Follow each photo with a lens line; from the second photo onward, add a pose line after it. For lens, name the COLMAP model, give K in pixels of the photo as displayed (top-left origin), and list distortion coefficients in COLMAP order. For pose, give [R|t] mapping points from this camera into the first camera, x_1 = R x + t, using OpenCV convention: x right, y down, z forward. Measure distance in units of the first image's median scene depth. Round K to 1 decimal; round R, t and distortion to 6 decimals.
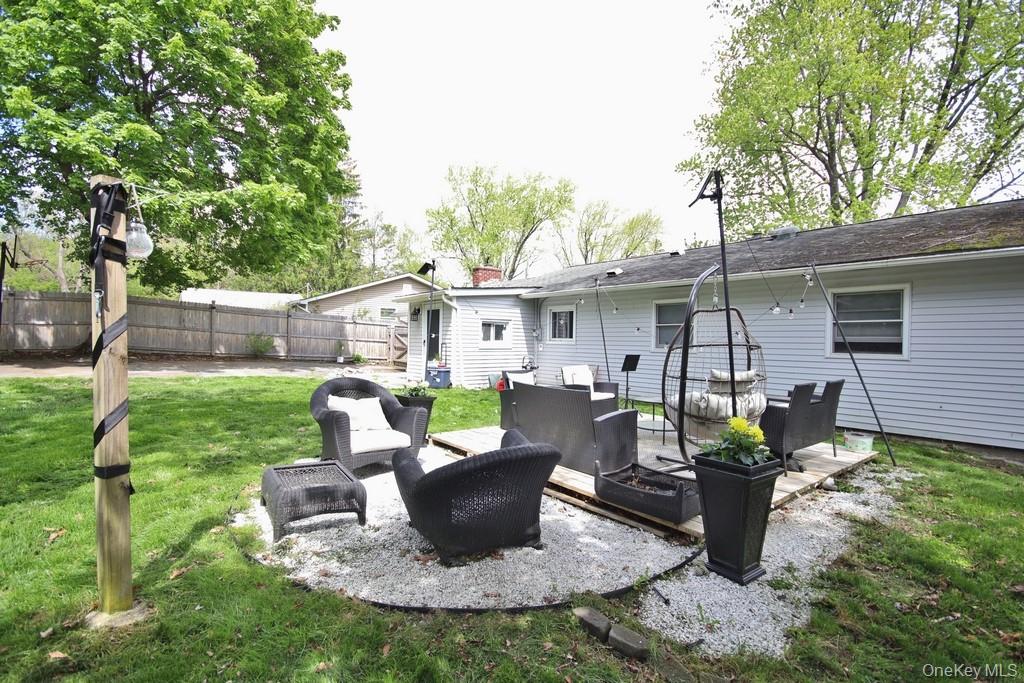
lens RADIAL K [[475.3, 0, 512.0], [0, 475.3, 341.5], [0, 0, 1]] dist [0.013930, -0.008329]
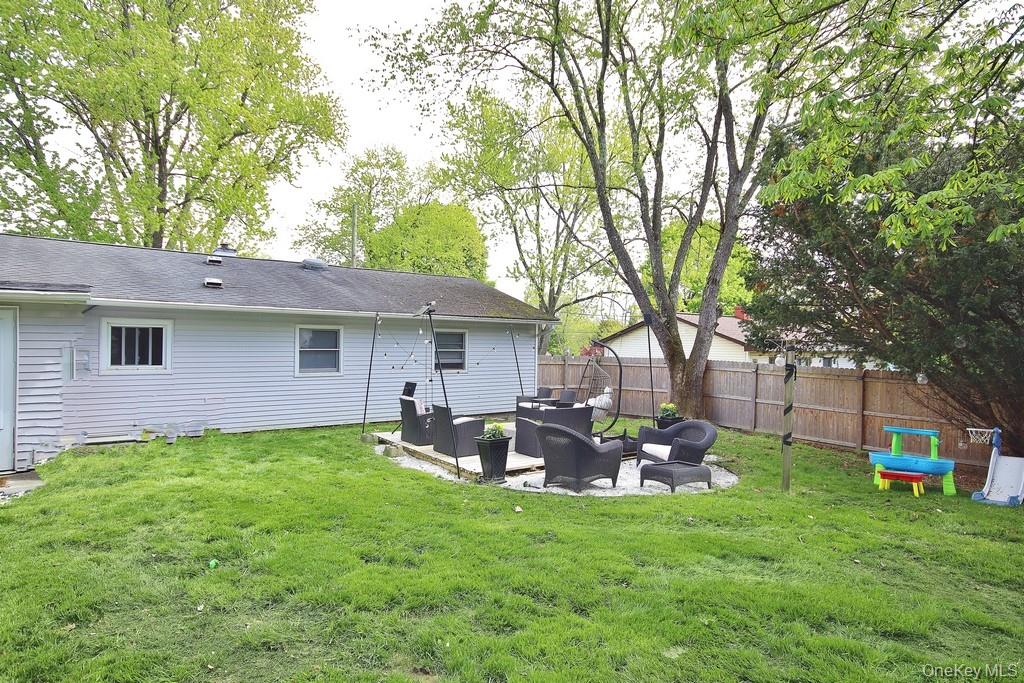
lens RADIAL K [[576.6, 0, 512.0], [0, 576.6, 341.5], [0, 0, 1]] dist [0.010292, 0.000582]
pose [[0.038177, -0.011826, 0.999201, -1.186340], [-0.010309, 0.999872, 0.012228, -0.095395], [-0.999218, -0.010768, 0.038051, 0.693500]]
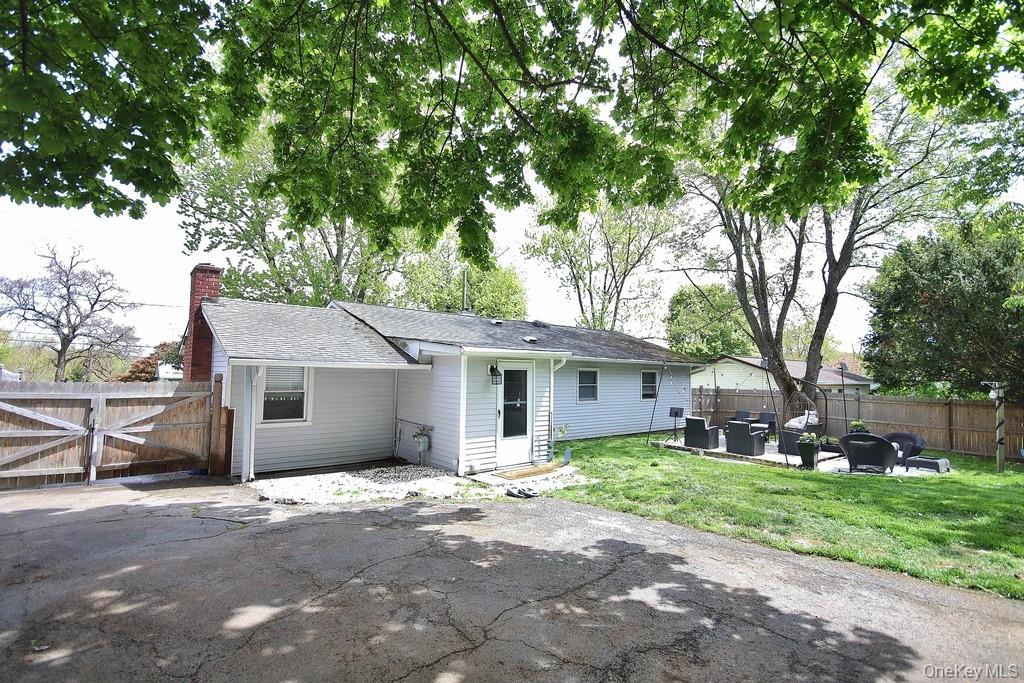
lens RADIAL K [[475.3, 0, 512.0], [0, 475.3, 341.5], [0, 0, 1]] dist [0.013930, -0.008329]
pose [[-0.002719, 0.056033, 0.998425, -1.549292], [-0.011748, 0.998358, -0.056061, -0.113085], [-0.999927, -0.011882, -0.002056, 1.632469]]
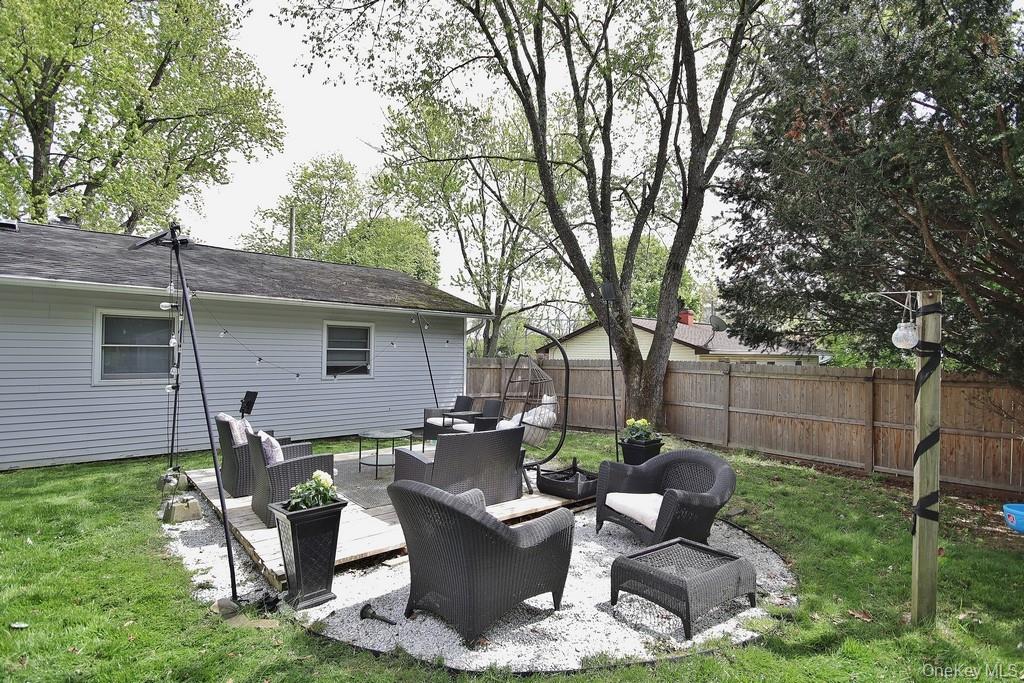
lens RADIAL K [[503.2, 0, 509.2], [0, 503.2, 341.1], [0, 0, 1]] dist [0.002226, 0.000401]
pose [[-0.037156, 0.015782, 0.999185, -0.590427], [-0.005494, 0.999857, -0.015997, -0.043865], [-0.999294, -0.006084, -0.037064, 0.606680]]
